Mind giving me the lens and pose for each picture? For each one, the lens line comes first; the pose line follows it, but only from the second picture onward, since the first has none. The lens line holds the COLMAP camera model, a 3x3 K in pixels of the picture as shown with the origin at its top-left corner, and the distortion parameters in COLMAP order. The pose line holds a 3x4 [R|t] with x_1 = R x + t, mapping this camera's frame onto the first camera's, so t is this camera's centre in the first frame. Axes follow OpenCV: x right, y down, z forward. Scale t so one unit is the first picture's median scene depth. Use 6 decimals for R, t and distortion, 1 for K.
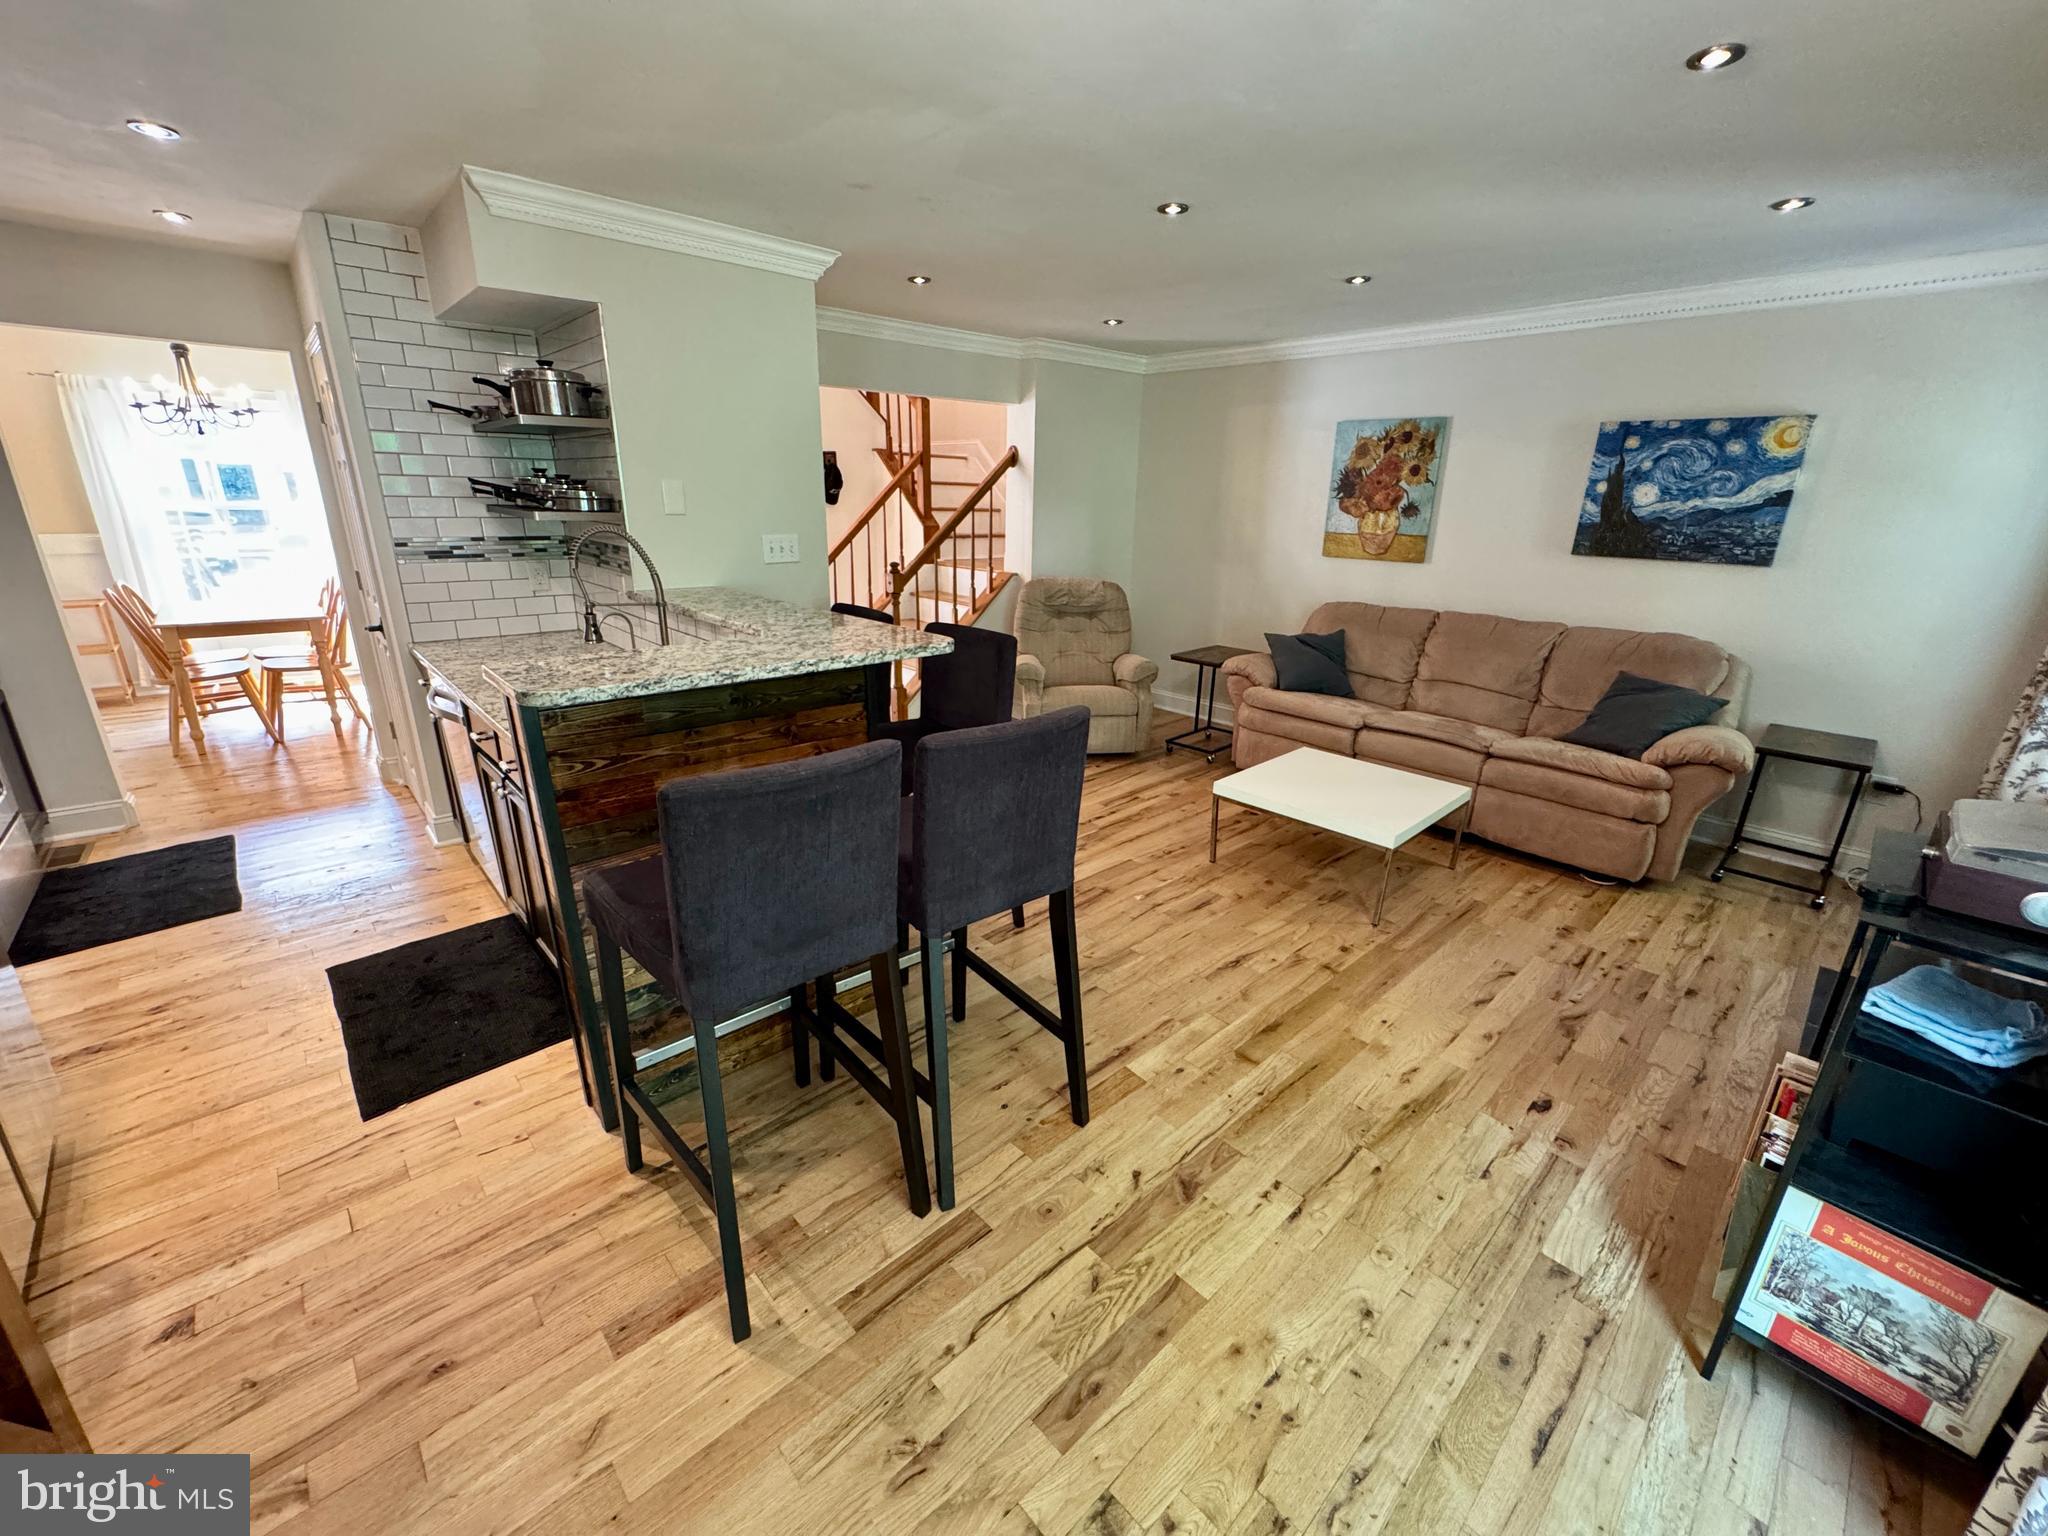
lens RADIAL K [[819.8, 0, 1026.7], [0, 819.8, 764.0], [0, 0, 1]] dist [-0.002562, -0.000038]
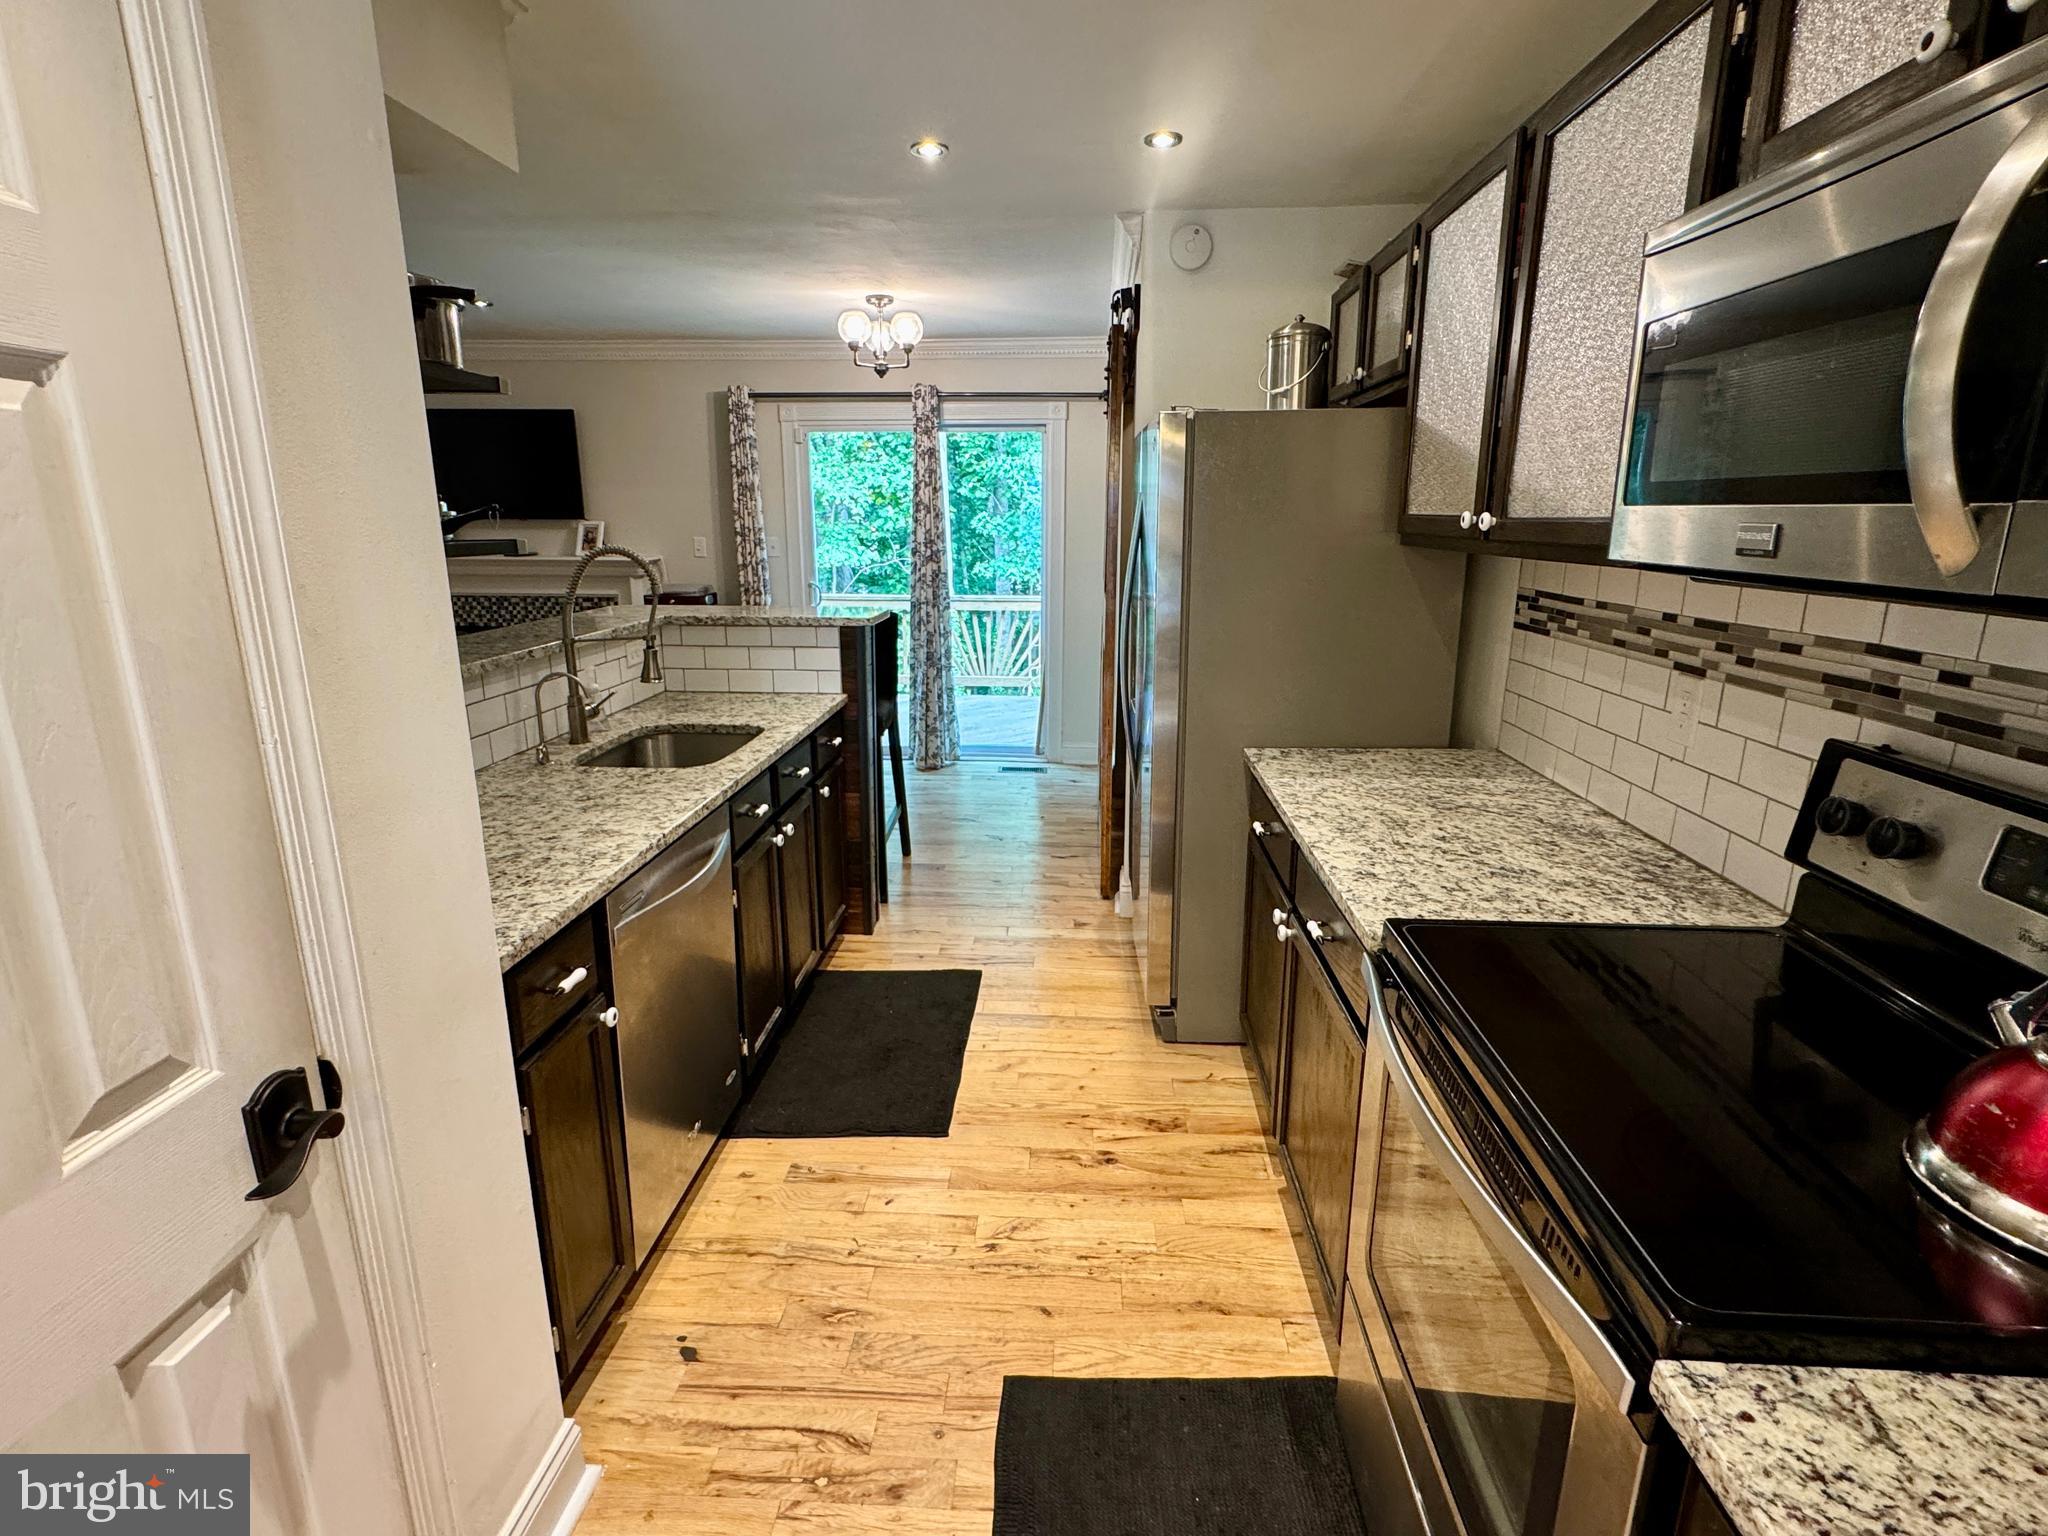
lens RADIAL K [[989.0, 0, 1024.0], [0, 989.0, 768.0], [0, 0, 1]] dist [-0.000836, -0.000338]
pose [[-0.686879, -0.205489, 0.697117, -1.034005], [0.208747, 0.862997, 0.460066, -0.313229], [-0.696148, 0.461531, -0.549879, 0.911290]]
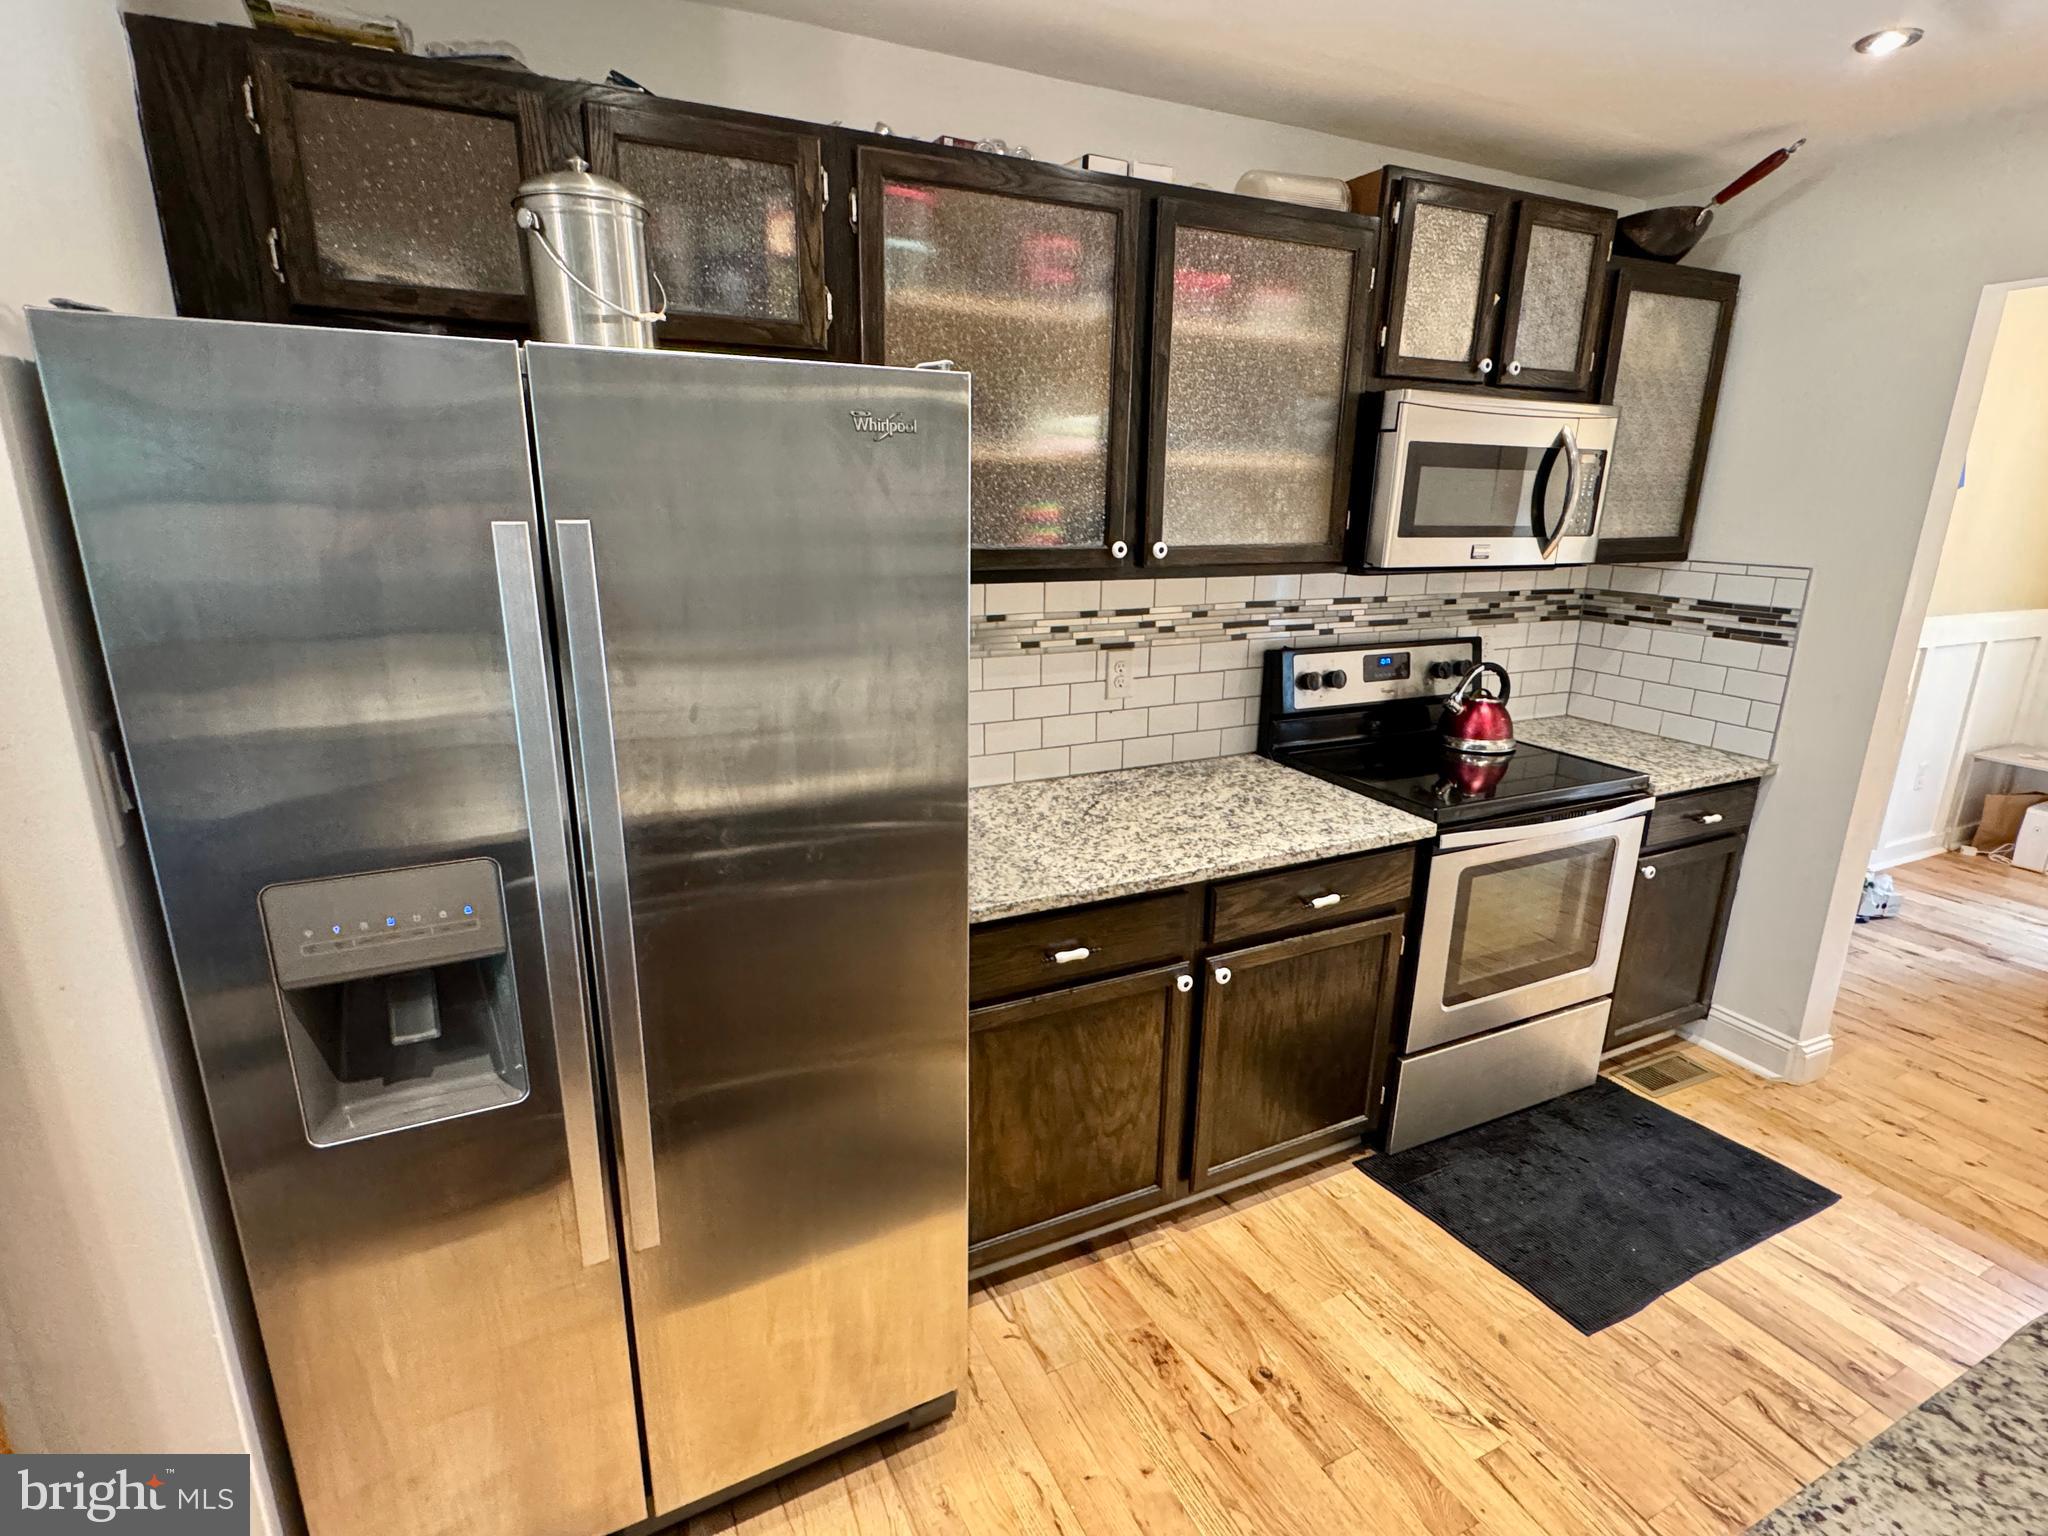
lens RADIAL K [[989.0, 0, 1024.0], [0, 989.0, 768.0], [0, 0, 1]] dist [-0.000836, -0.000338]
pose [[-0.296973, 0.225873, -0.927787, -0.271601], [-0.314858, 0.894119, 0.318459, -0.191063], [0.901483, 0.386695, -0.194411, 0.519265]]
